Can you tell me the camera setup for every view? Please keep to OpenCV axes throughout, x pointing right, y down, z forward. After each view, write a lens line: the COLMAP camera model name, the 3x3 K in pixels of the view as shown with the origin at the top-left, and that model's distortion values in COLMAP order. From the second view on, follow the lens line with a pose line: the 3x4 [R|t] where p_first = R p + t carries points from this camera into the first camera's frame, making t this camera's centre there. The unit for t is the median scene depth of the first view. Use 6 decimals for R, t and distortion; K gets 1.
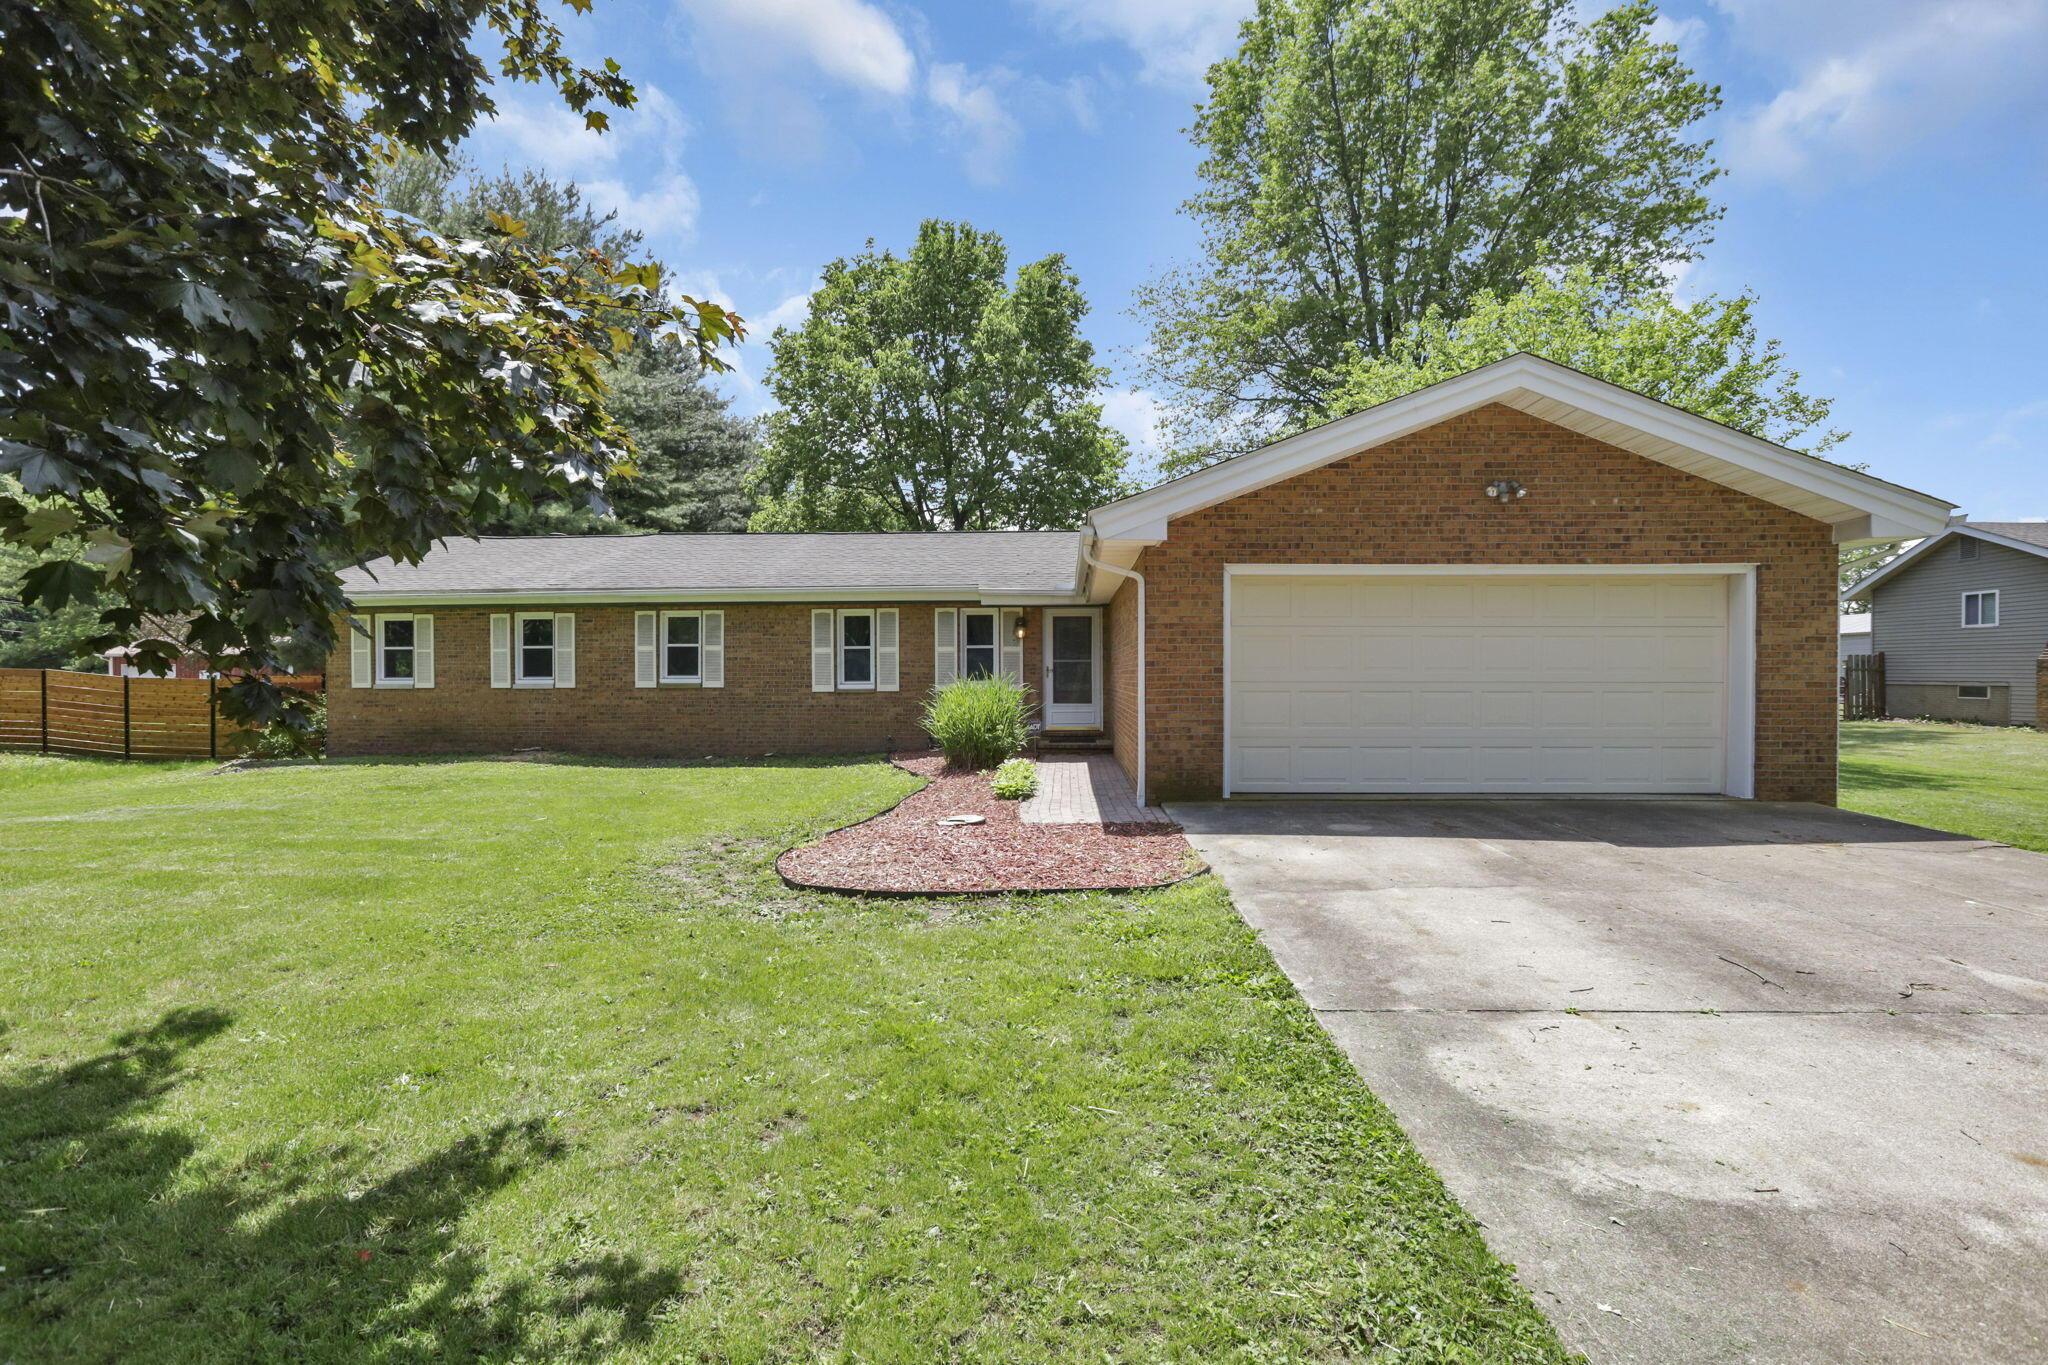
lens RADIAL K [[934.7, 0, 1027.8], [0, 934.7, 683.2], [0, 0, 1]] dist [-0.030374, 0.002590]
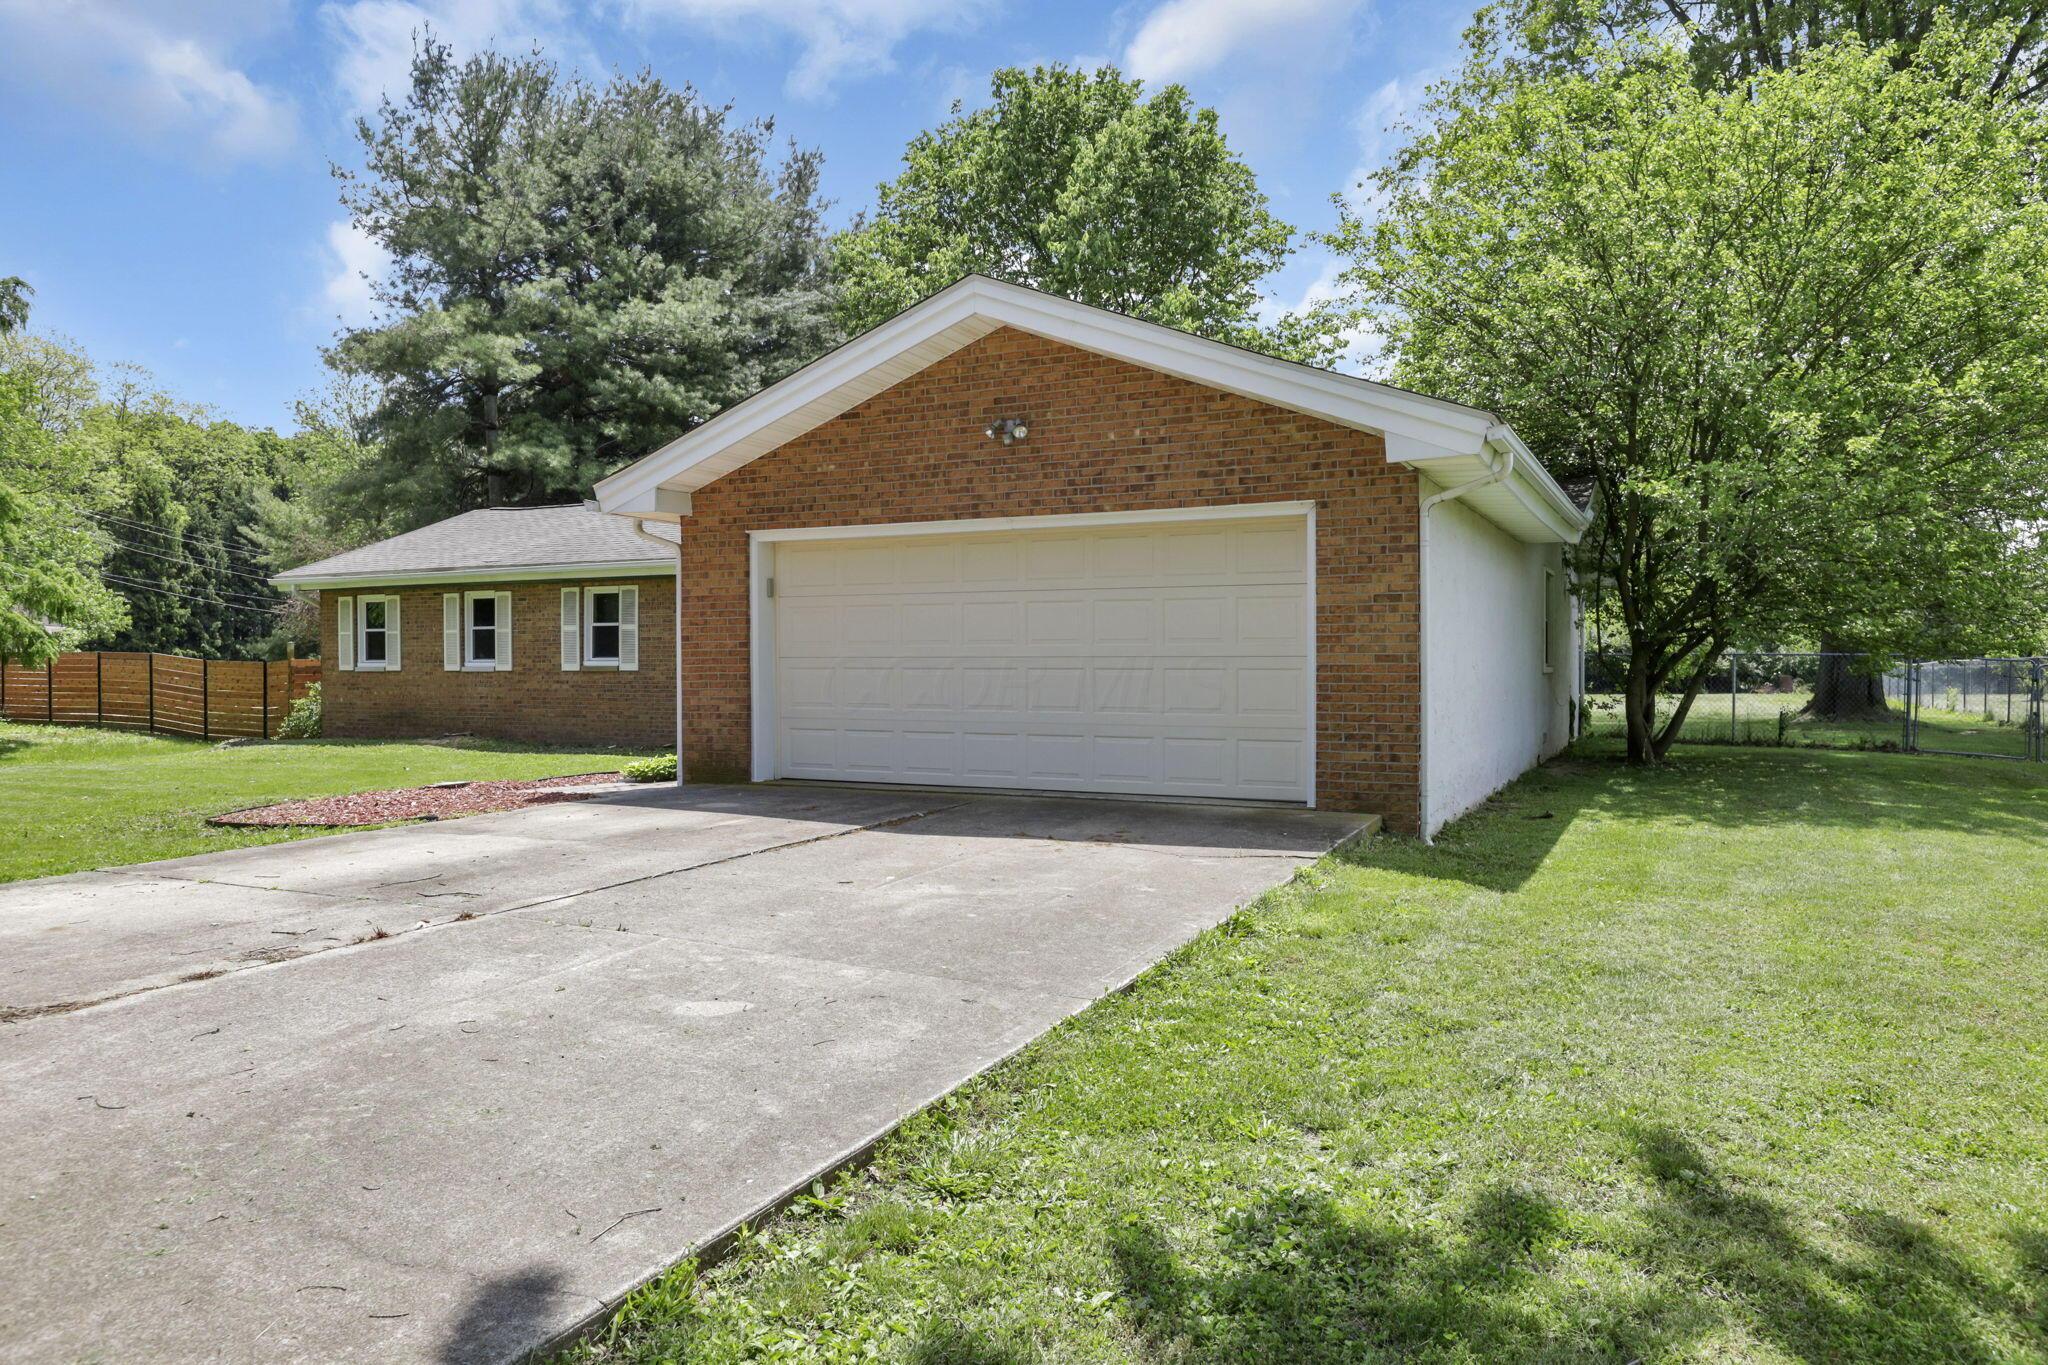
lens RADIAL K [[1396.0, 0, 1021.7], [0, 1396.0, 682.4], [0, 0, 1]] dist [-0.009123, 0.002577]
pose [[0.914078, 0.003932, -0.405519, 1.022821], [-0.002062, 0.999985, 0.005047, 0.015960], [0.405533, -0.003777, 0.914073, -0.161087]]
